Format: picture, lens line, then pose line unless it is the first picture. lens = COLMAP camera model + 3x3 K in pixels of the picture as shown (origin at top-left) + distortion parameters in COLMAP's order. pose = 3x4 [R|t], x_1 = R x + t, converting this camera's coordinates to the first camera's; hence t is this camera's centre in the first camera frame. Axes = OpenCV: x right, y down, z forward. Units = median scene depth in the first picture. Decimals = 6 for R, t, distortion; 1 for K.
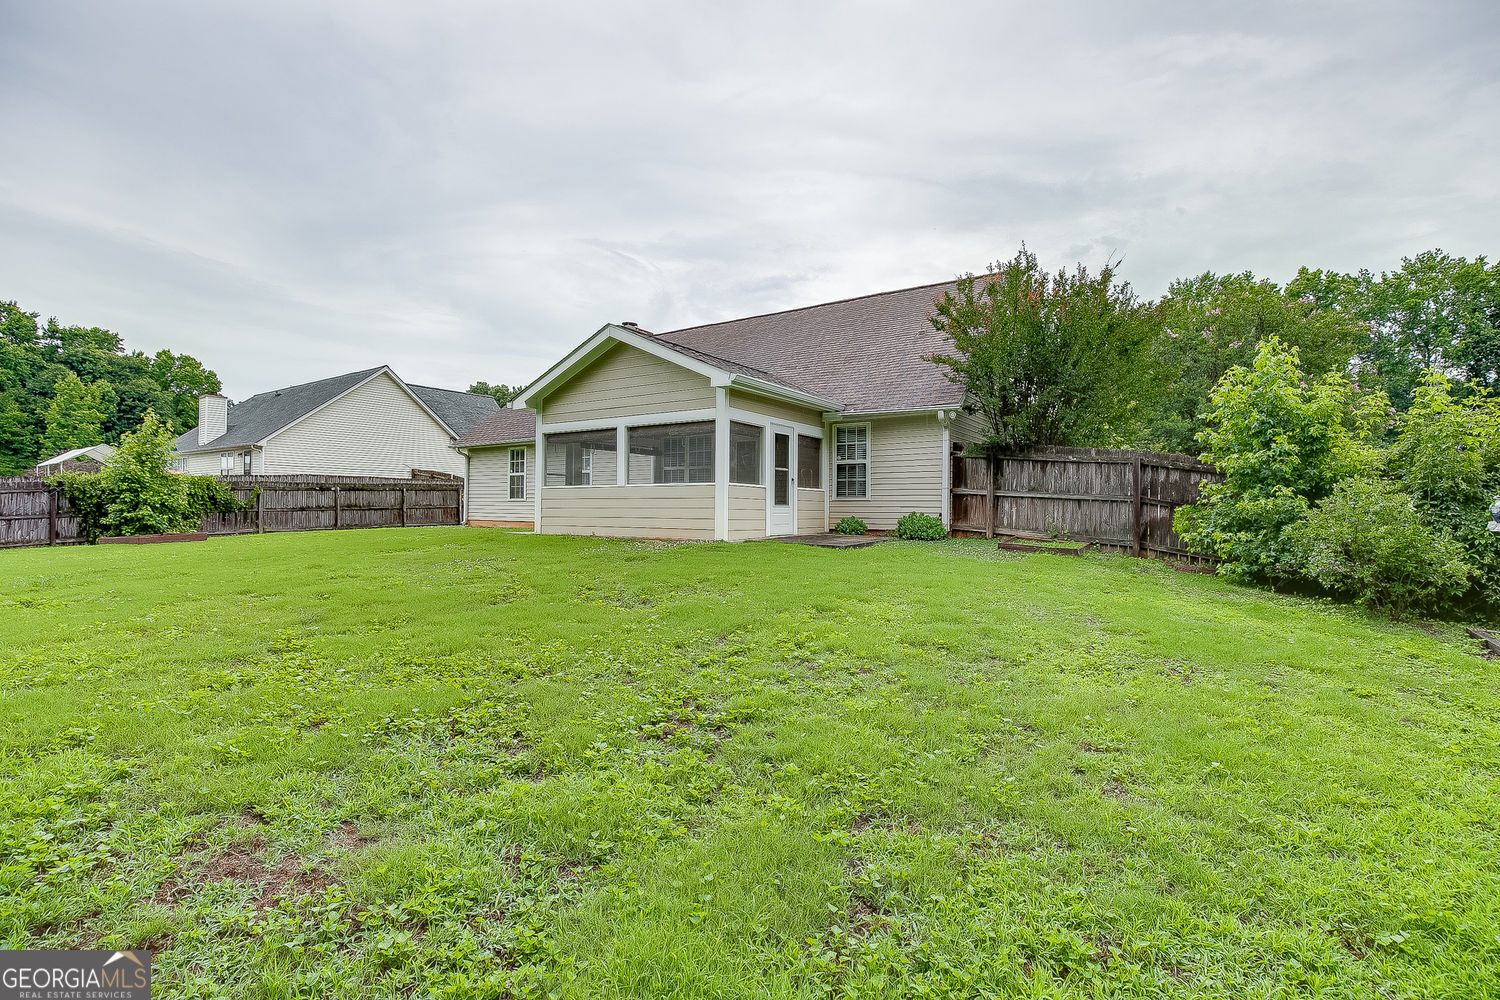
lens RADIAL K [[691.6, 0, 754.9], [0, 691.6, 503.9], [0, 0, 1]] dist [-0.030915, 0.000842]
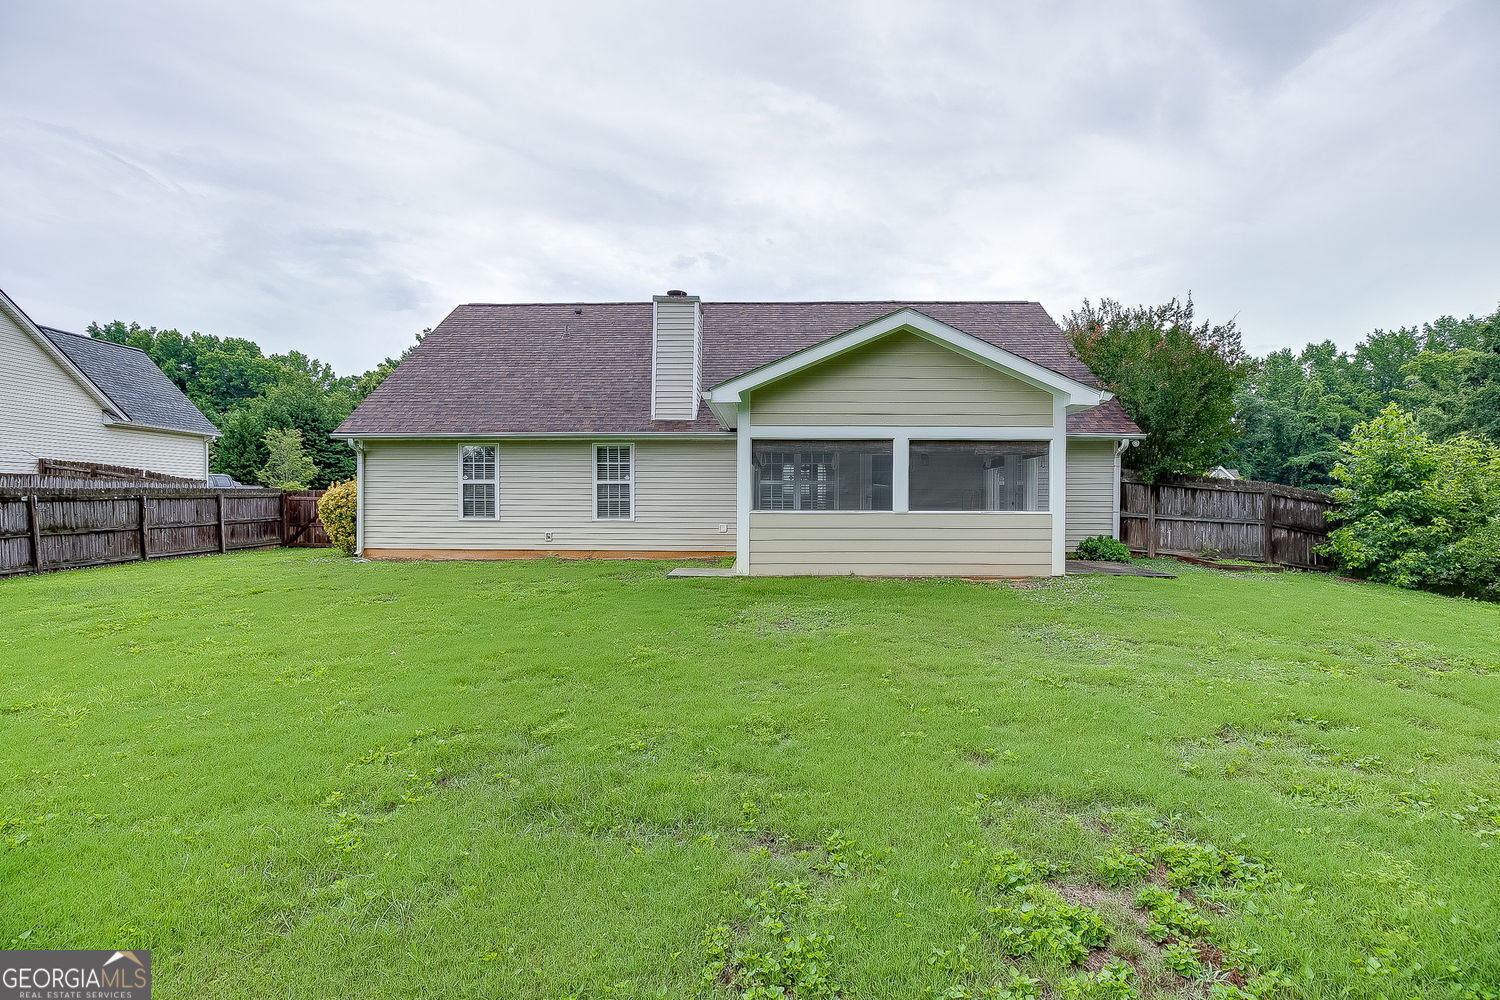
lens RADIAL K [[706.6, 0, 756.5], [0, 706.6, 518.5], [0, 0, 1]] dist [-0.026979, 0.001062]
pose [[0.842328, -0.013038, 0.538808, -0.426809], [-0.001599, 0.999643, 0.026689, -0.022421], [-0.538963, -0.023343, 0.842006, 0.217757]]
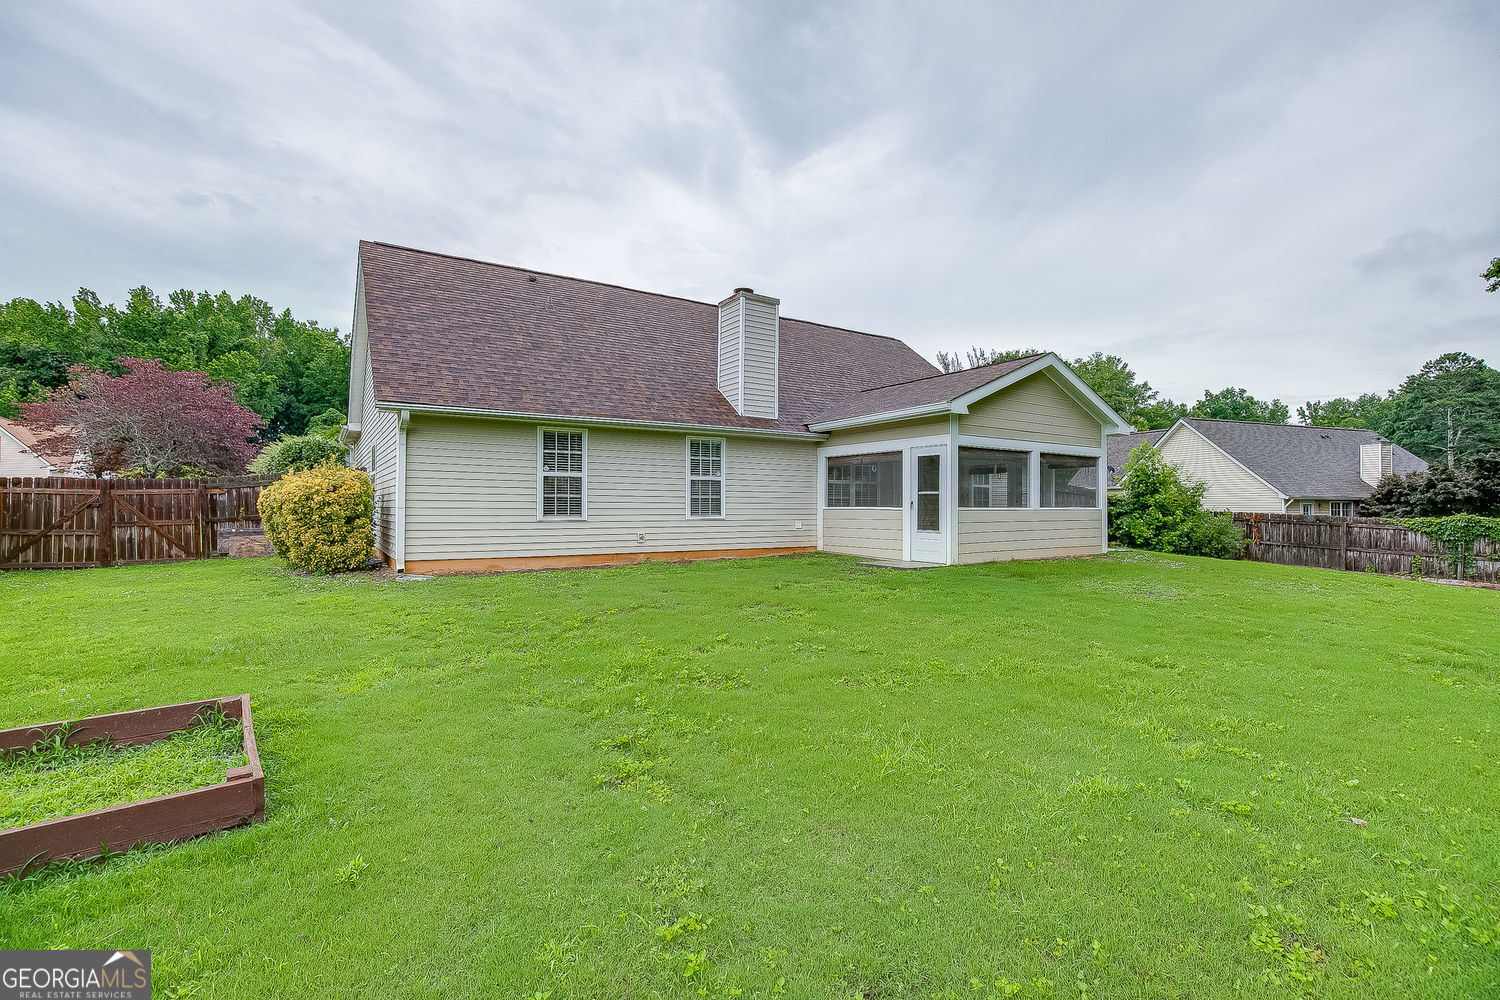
lens RADIAL K [[691.6, 0, 754.9], [0, 691.6, 503.9], [0, 0, 1]] dist [-0.030915, 0.000842]
pose [[0.374678, -0.004423, 0.927144, -0.713482], [-0.007568, 0.999941, 0.007829, -0.020975], [-0.927124, -0.009950, 0.374622, 0.549157]]
